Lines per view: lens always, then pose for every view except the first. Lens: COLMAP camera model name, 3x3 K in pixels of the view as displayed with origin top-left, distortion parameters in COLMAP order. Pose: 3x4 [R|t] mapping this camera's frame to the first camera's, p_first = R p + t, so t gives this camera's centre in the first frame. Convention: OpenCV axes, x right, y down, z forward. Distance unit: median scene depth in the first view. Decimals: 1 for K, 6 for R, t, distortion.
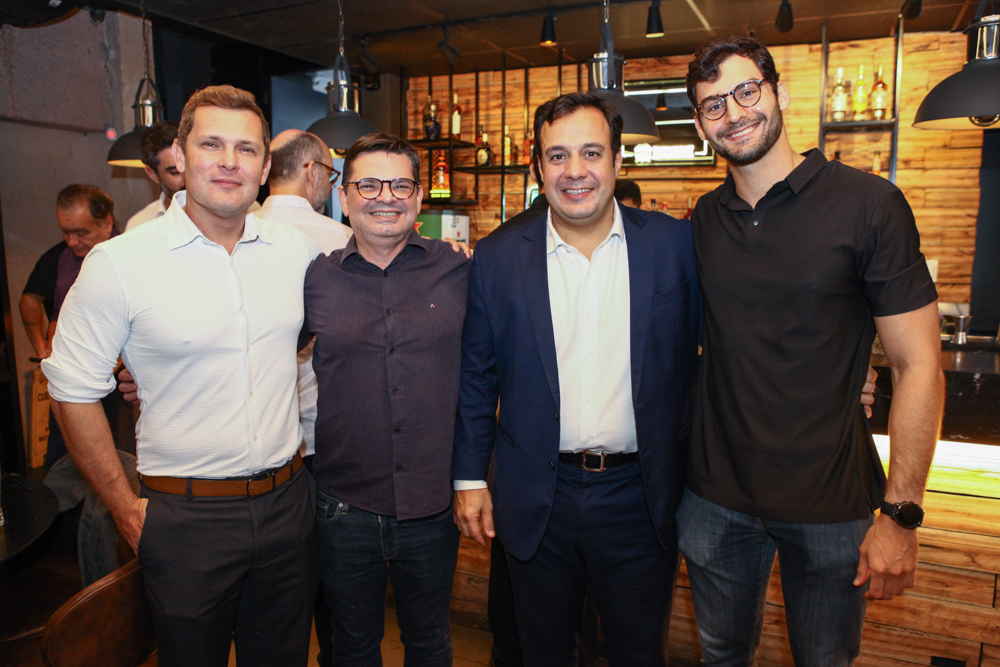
lens RADIAL K [[748.9, 0, 503.7], [0, 748.9, 333.3], [0, 0, 1]] dist [-0.046200, 0.037456]
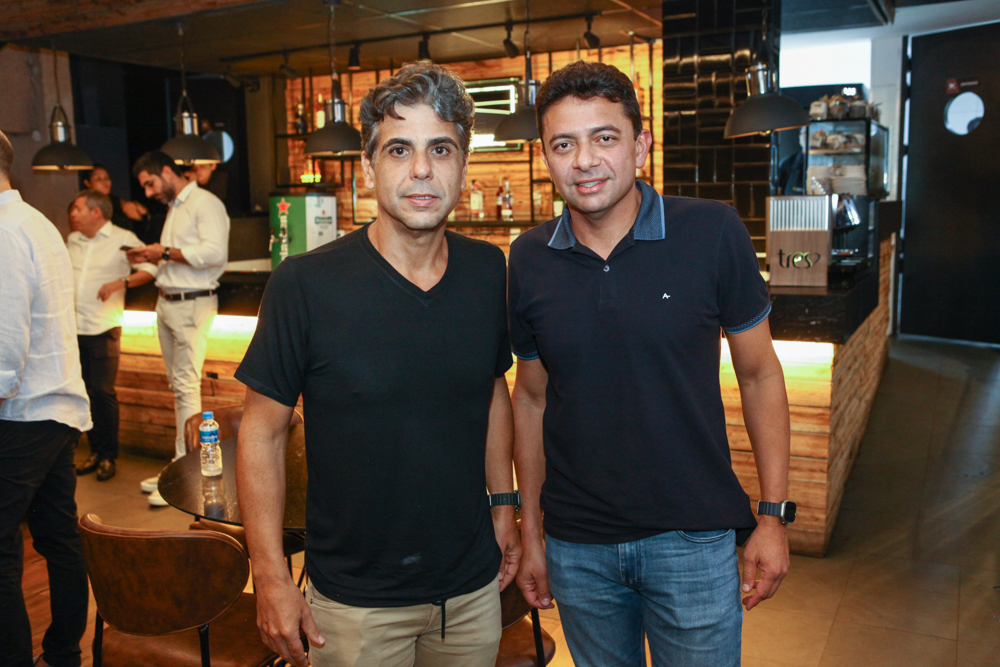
lens RADIAL K [[964.2, 0, 462.9], [0, 964.2, 311.0], [0, 0, 1]] dist [0.038732, 0.000000]
pose [[0.996566, -0.017545, -0.080916, 0.289911], [0.015533, 0.999556, -0.025429, 0.068175], [0.081327, 0.024085, 0.996396, -0.522045]]
